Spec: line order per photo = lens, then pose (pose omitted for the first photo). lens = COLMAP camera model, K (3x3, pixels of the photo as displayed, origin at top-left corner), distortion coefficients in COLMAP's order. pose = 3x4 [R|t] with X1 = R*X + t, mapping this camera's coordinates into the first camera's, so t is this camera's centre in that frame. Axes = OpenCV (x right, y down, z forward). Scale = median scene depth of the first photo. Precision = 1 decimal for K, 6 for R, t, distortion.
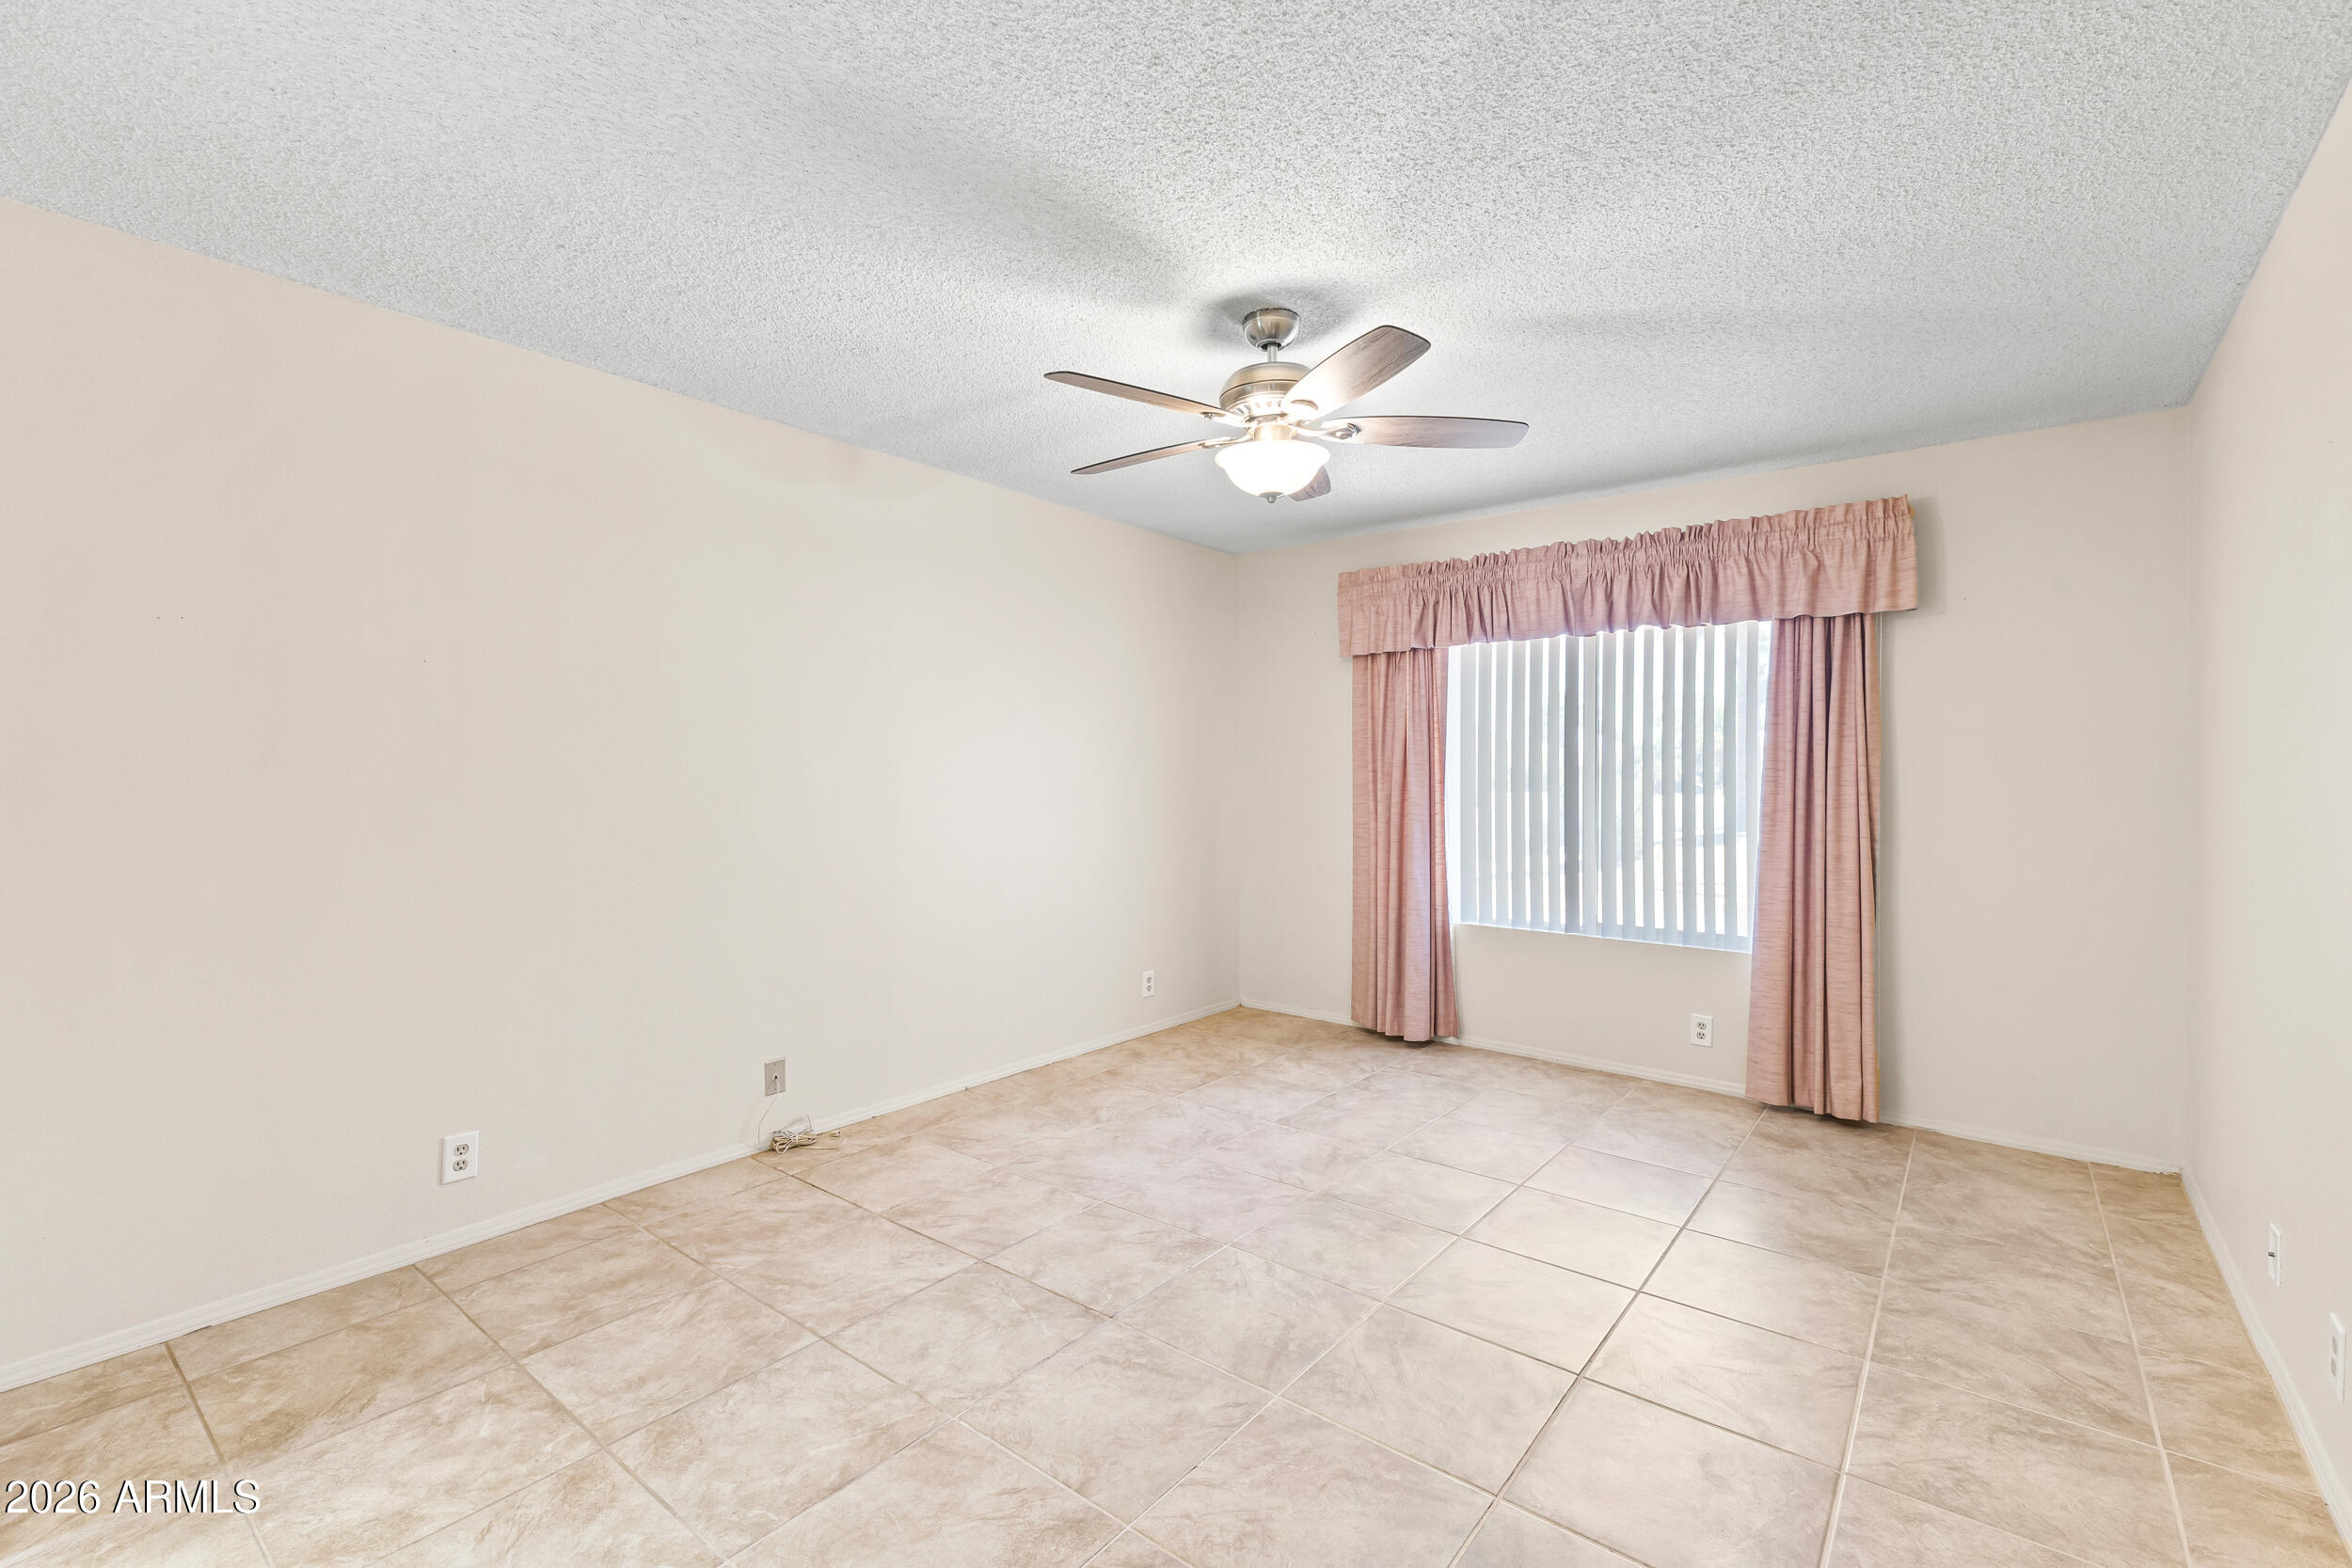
lens RADIAL K [[1019.7, 0, 1173.7], [0, 1019.7, 777.8], [0, 0, 1]] dist [0.008966, -0.000817]
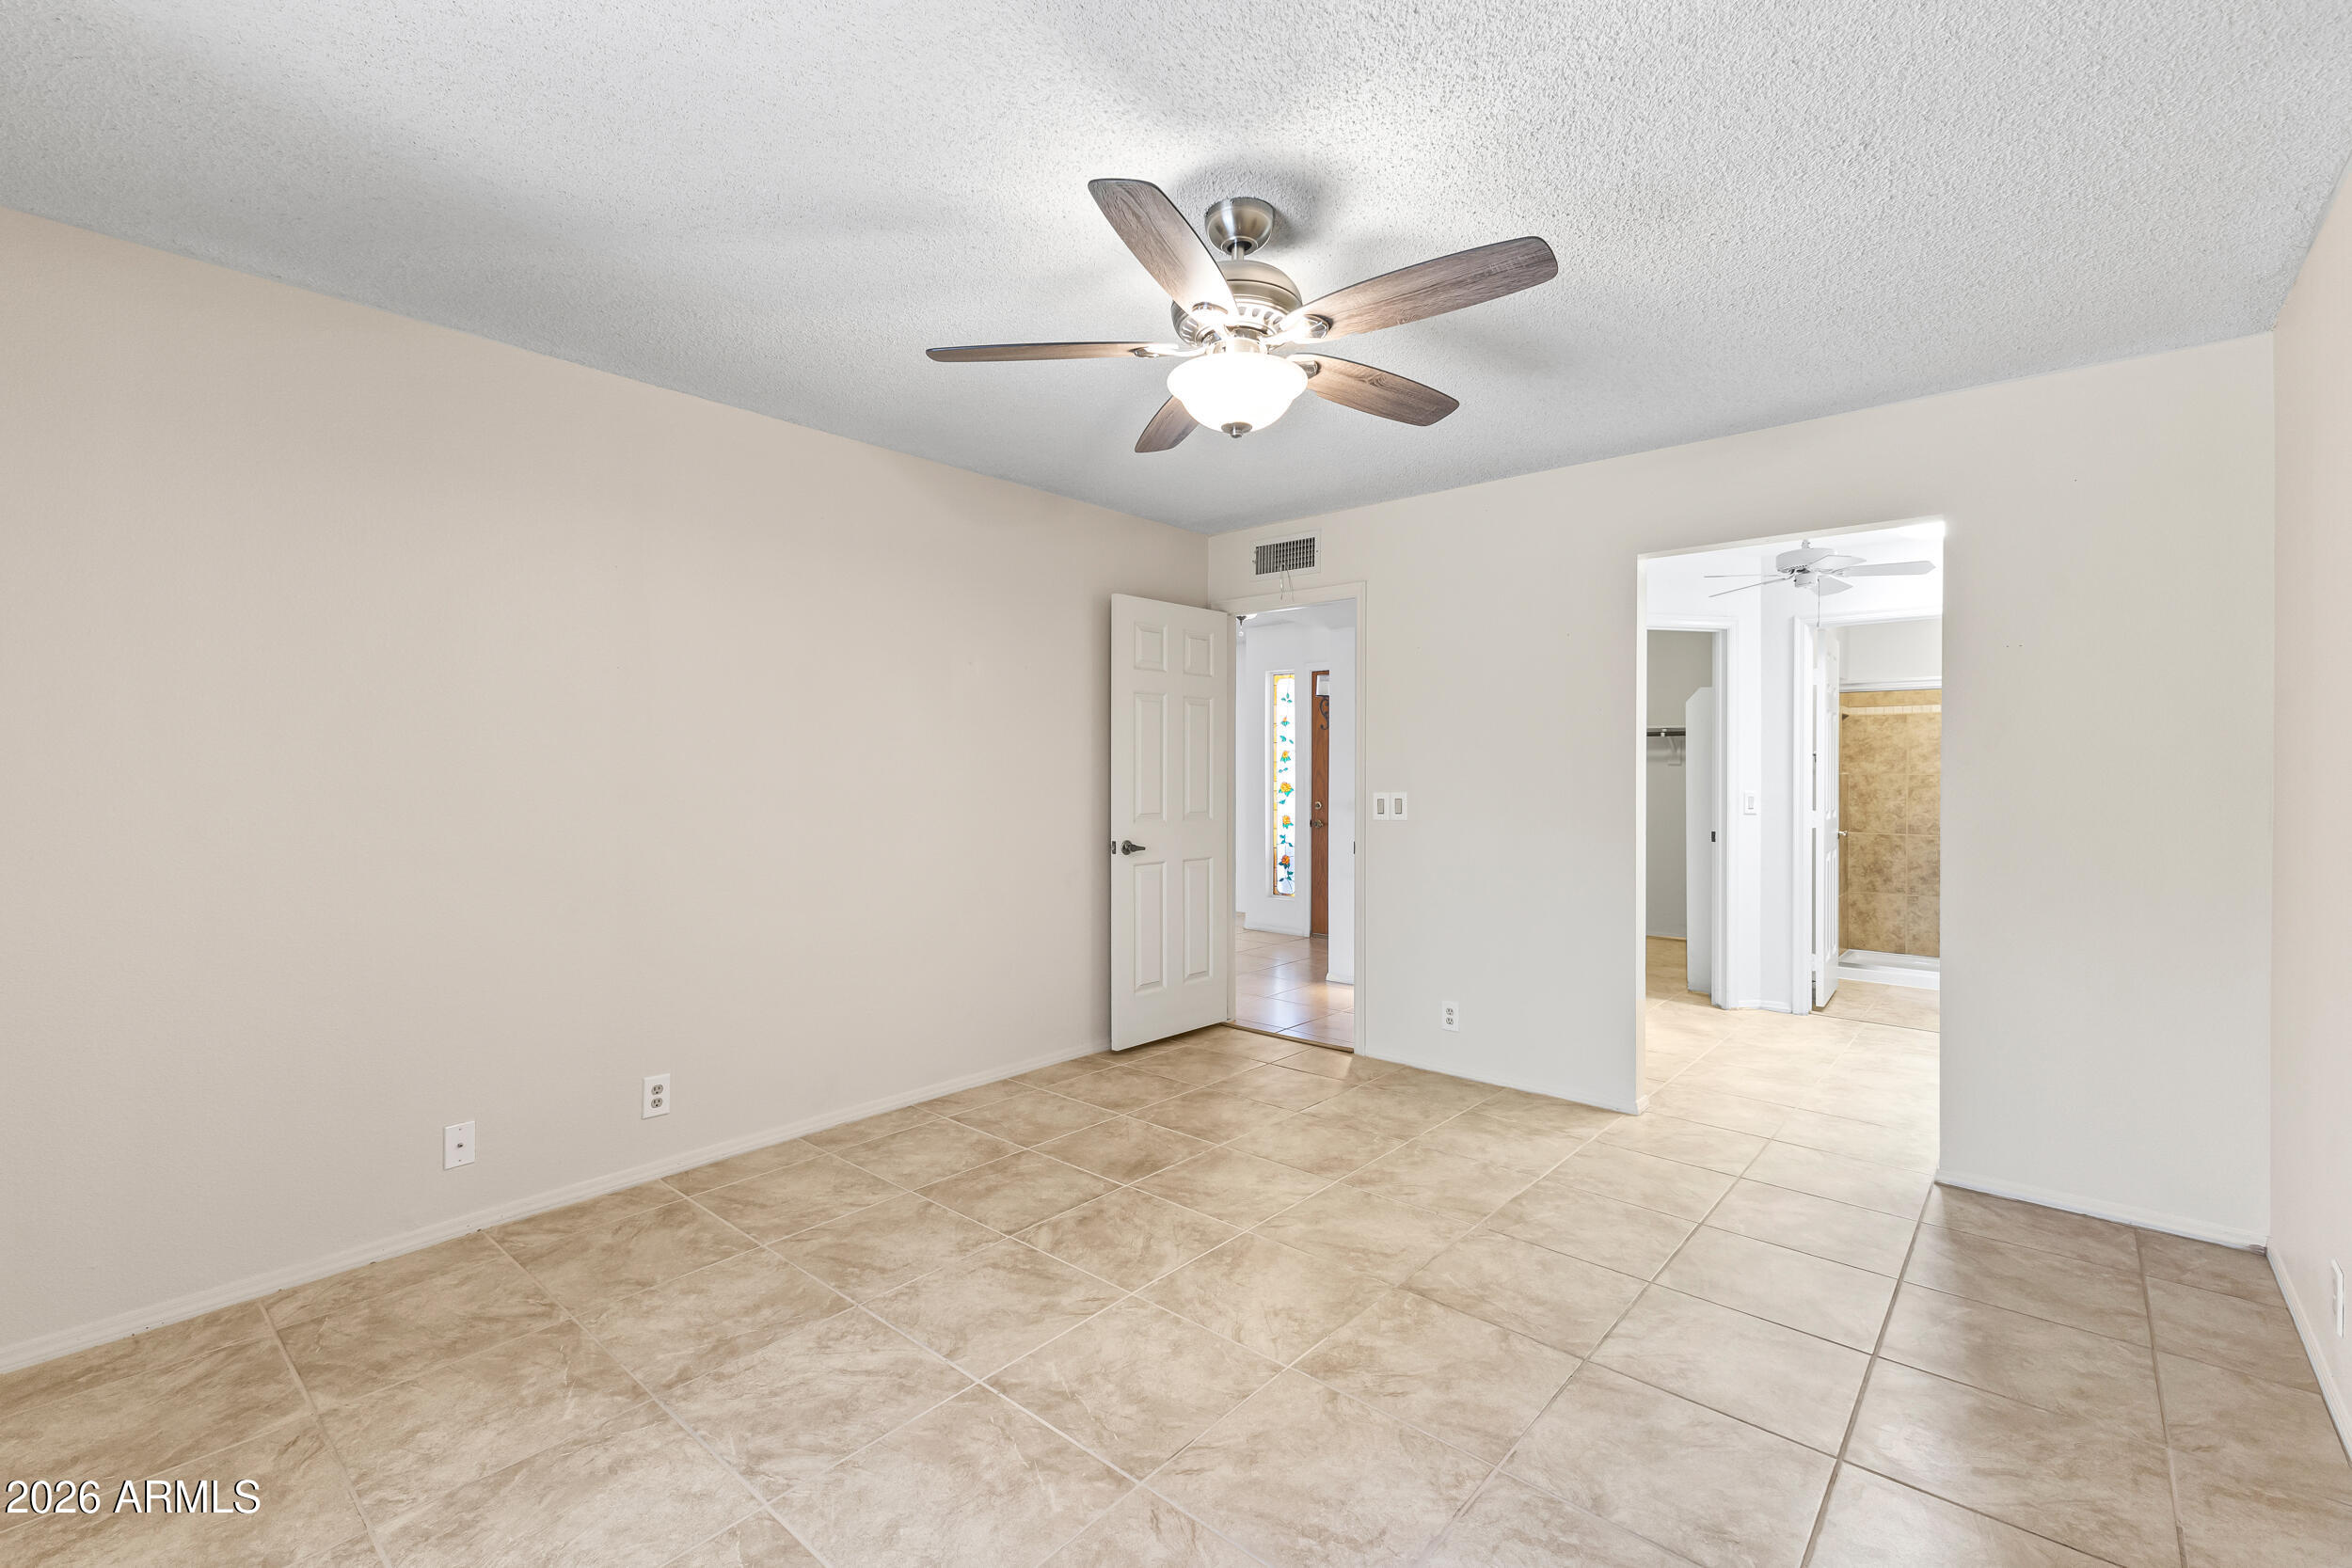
lens RADIAL K [[1019.6, 0, 1175.3], [0, 1019.6, 767.7], [0, 0, 1]] dist [0.009570, -0.000337]
pose [[-0.999227, -0.003955, 0.039109, 0.121395], [-0.003884, 0.999991, 0.001879, -0.007988], [-0.039116, 0.001726, -0.999233, 1.980594]]
